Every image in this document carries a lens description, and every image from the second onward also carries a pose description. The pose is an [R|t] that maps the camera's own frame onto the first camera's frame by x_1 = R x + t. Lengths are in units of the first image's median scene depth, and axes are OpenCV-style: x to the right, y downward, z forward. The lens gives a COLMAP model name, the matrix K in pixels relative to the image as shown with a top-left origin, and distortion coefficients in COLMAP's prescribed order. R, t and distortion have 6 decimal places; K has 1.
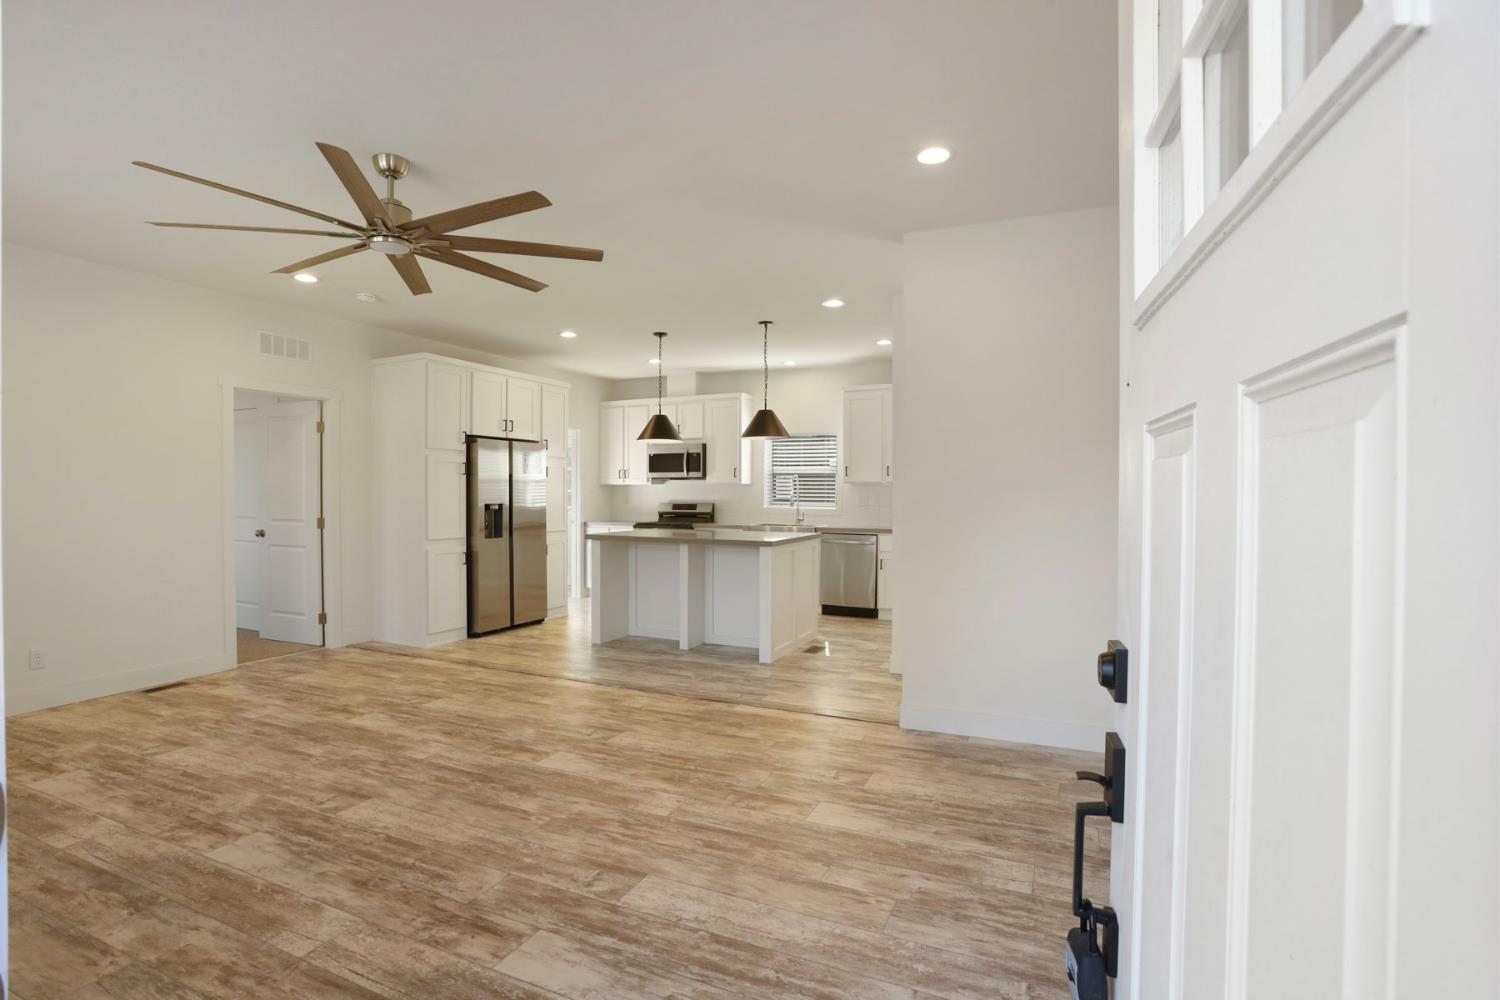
lens RADIAL K [[737.2, 0, 744.7], [0, 737.2, 482.3], [0, 0, 1]] dist [-0.075184, 0.035079]
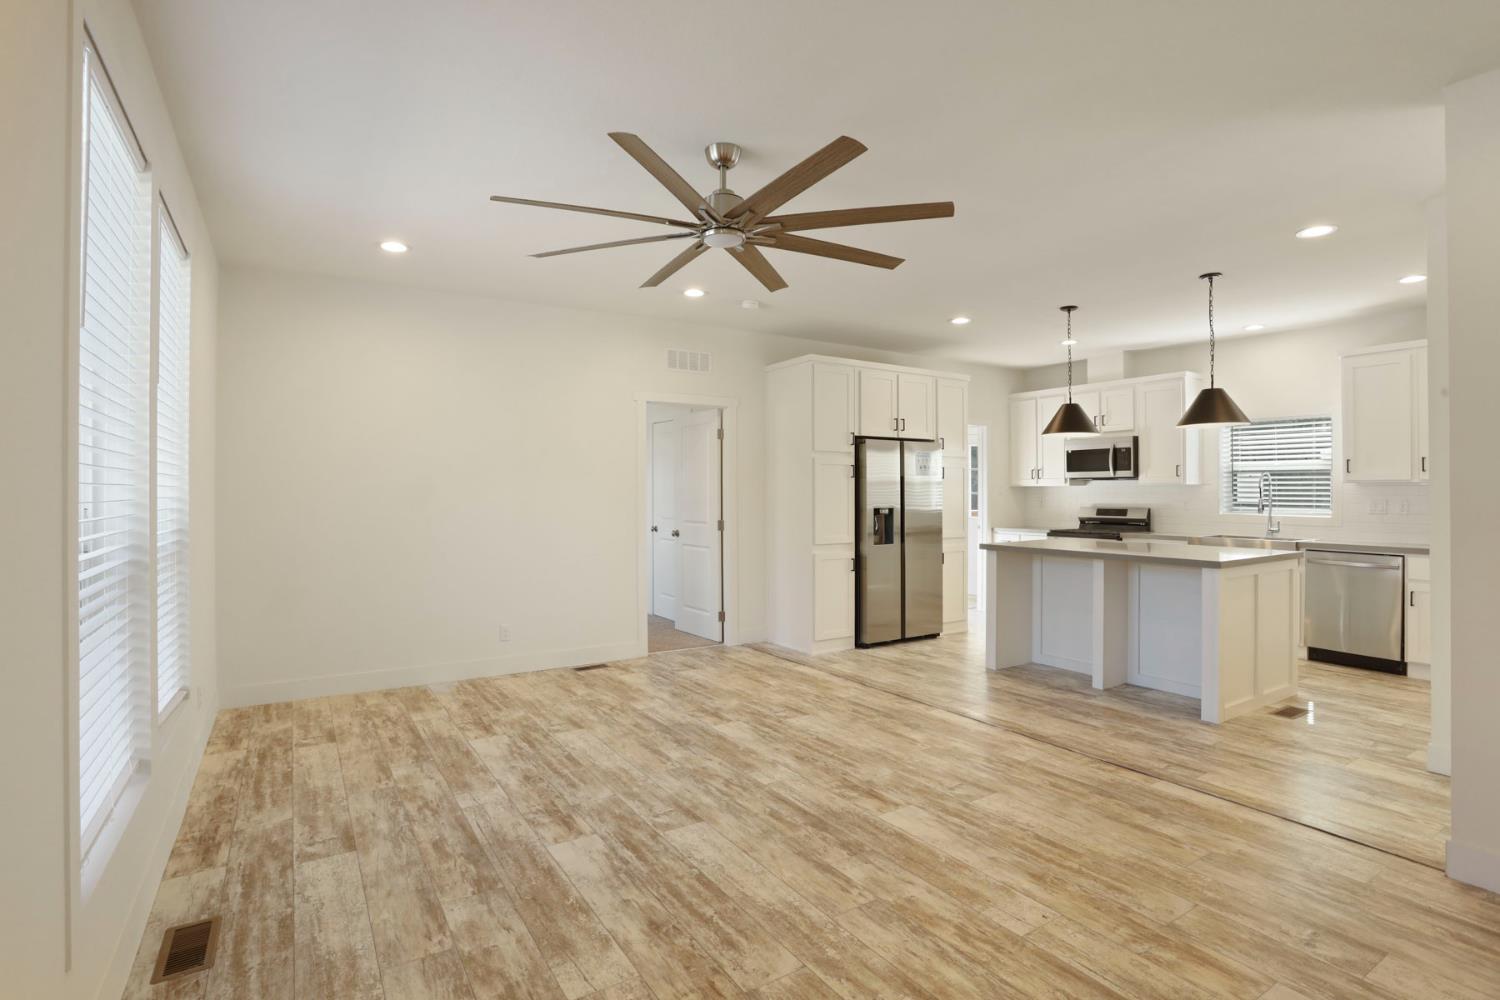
lens RADIAL K [[737.2, 0, 744.7], [0, 737.2, 482.3], [0, 0, 1]] dist [-0.075184, 0.035079]
pose [[0.838066, -0.008286, -0.545506, 0.022304], [0.008148, 0.999963, -0.002671, -0.002422], [0.545508, -0.002206, 0.838103, 0.089944]]
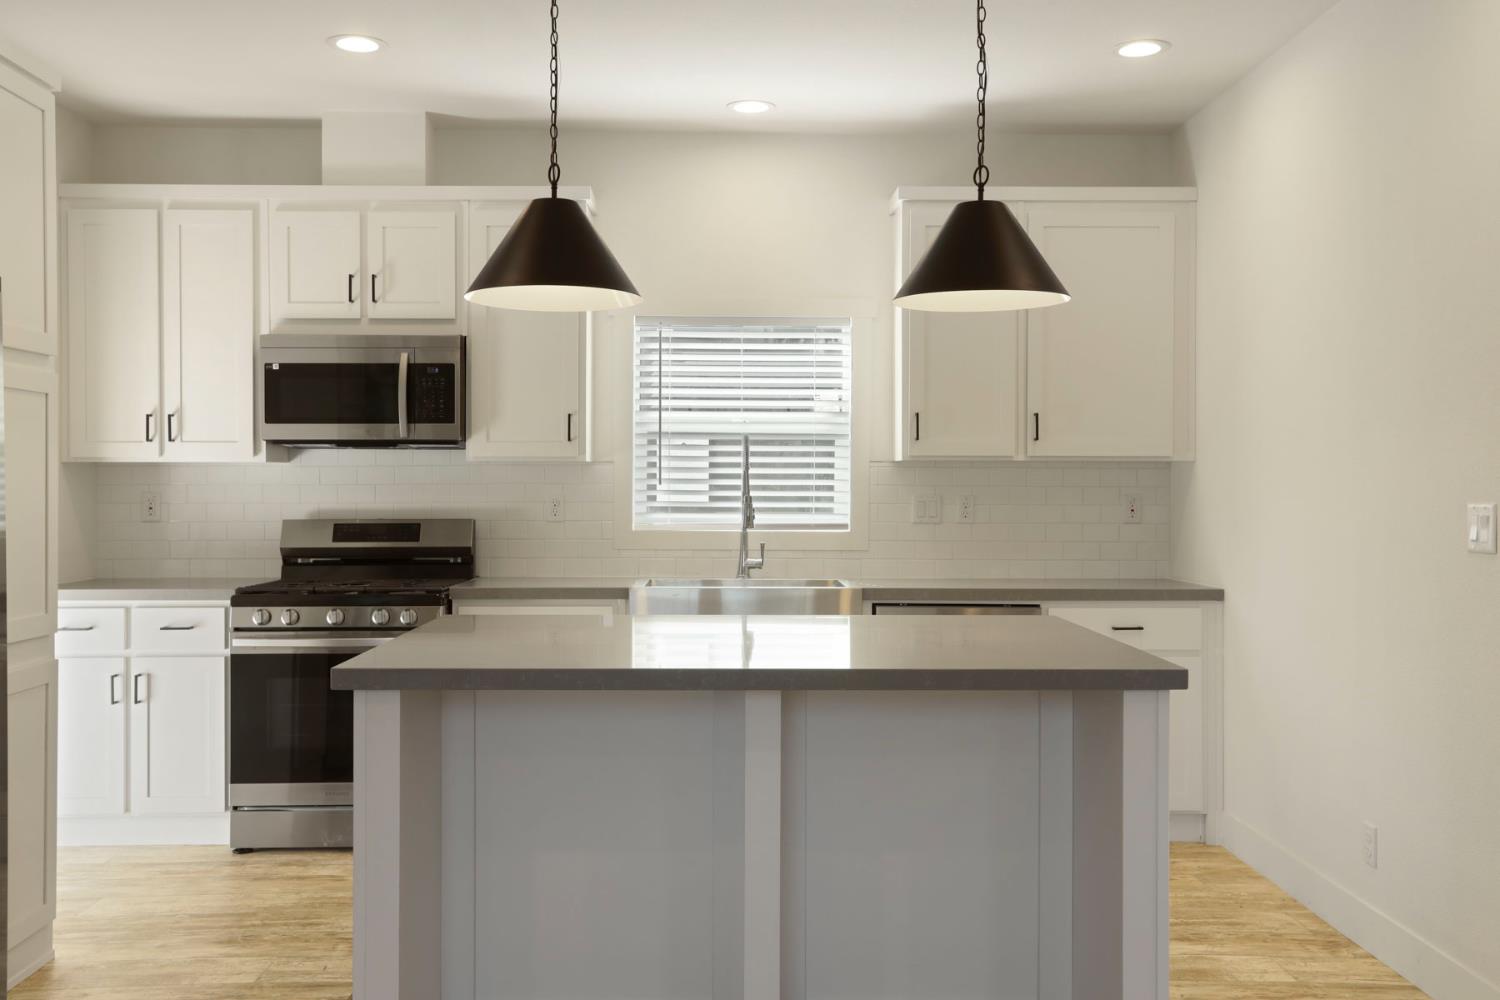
lens RADIAL K [[1391.1, 0, 750.0], [0, 1391.1, 500.0], [0, 0, 1]] dist [-0.000151, 0.006244]
pose [[0.903901, -0.005796, 0.427703, -0.230321], [-0.004813, 0.999707, 0.023720, 0.004665], [-0.427715, -0.023499, 0.903608, 0.448328]]
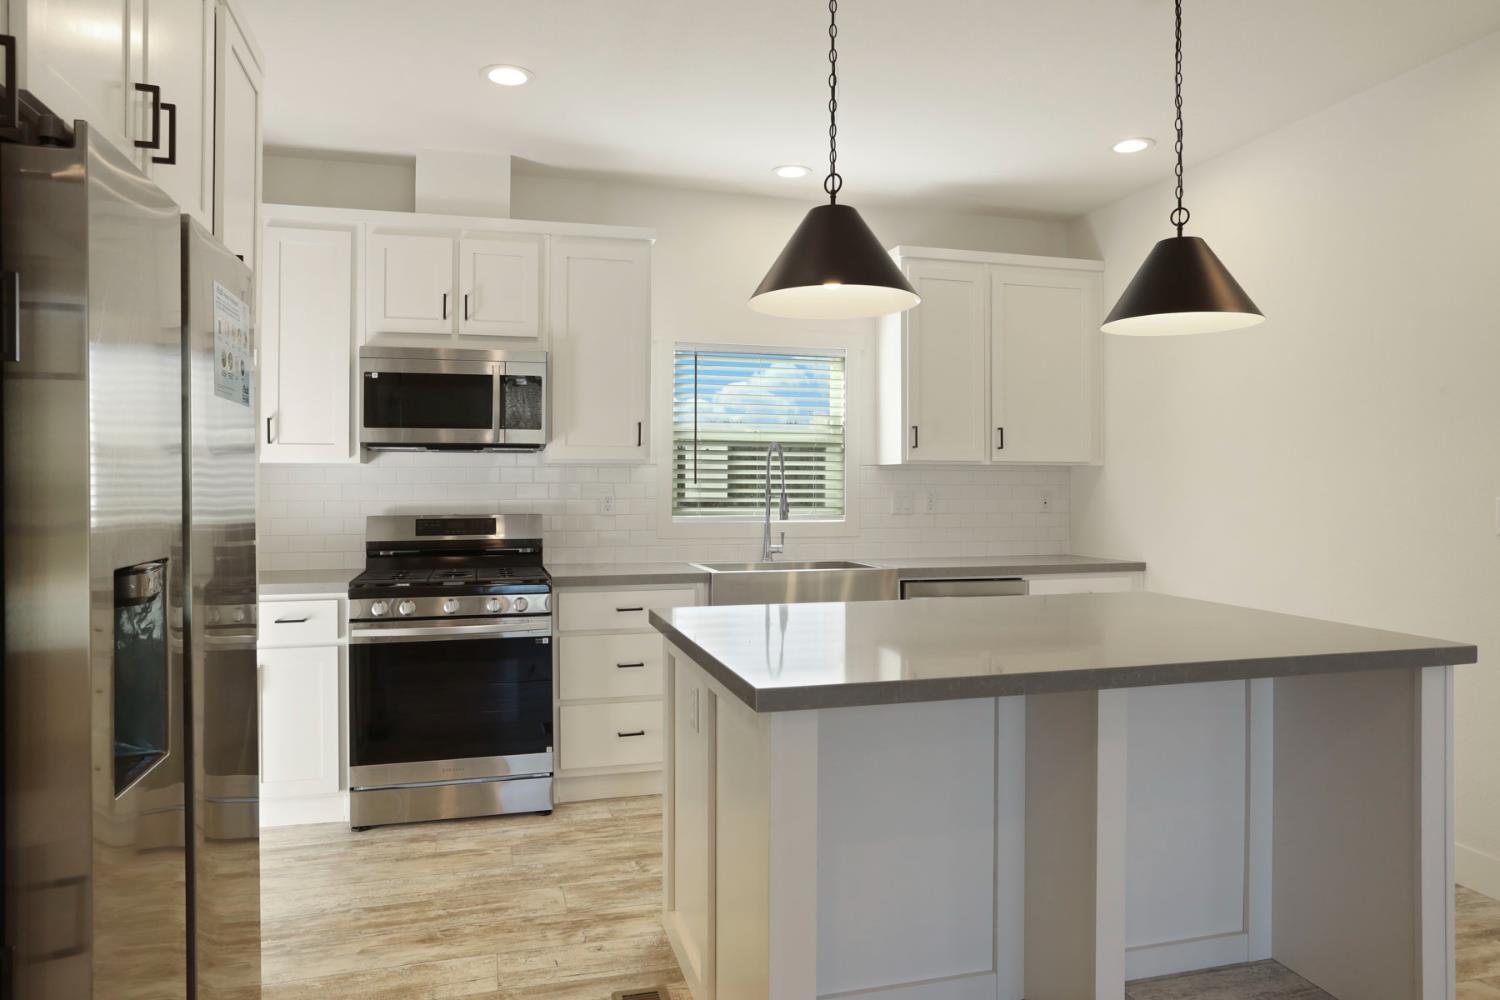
lens RADIAL K [[938.9, 0, 746.5], [0, 938.9, 484.6], [0, 0, 1]] dist [-0.111423, 0.130525]
pose [[0.766994, -0.002028, 0.641651, -0.312936], [-0.006827, 0.999913, 0.011321, 0.007904], [-0.641618, -0.013064, 0.766913, 0.662727]]
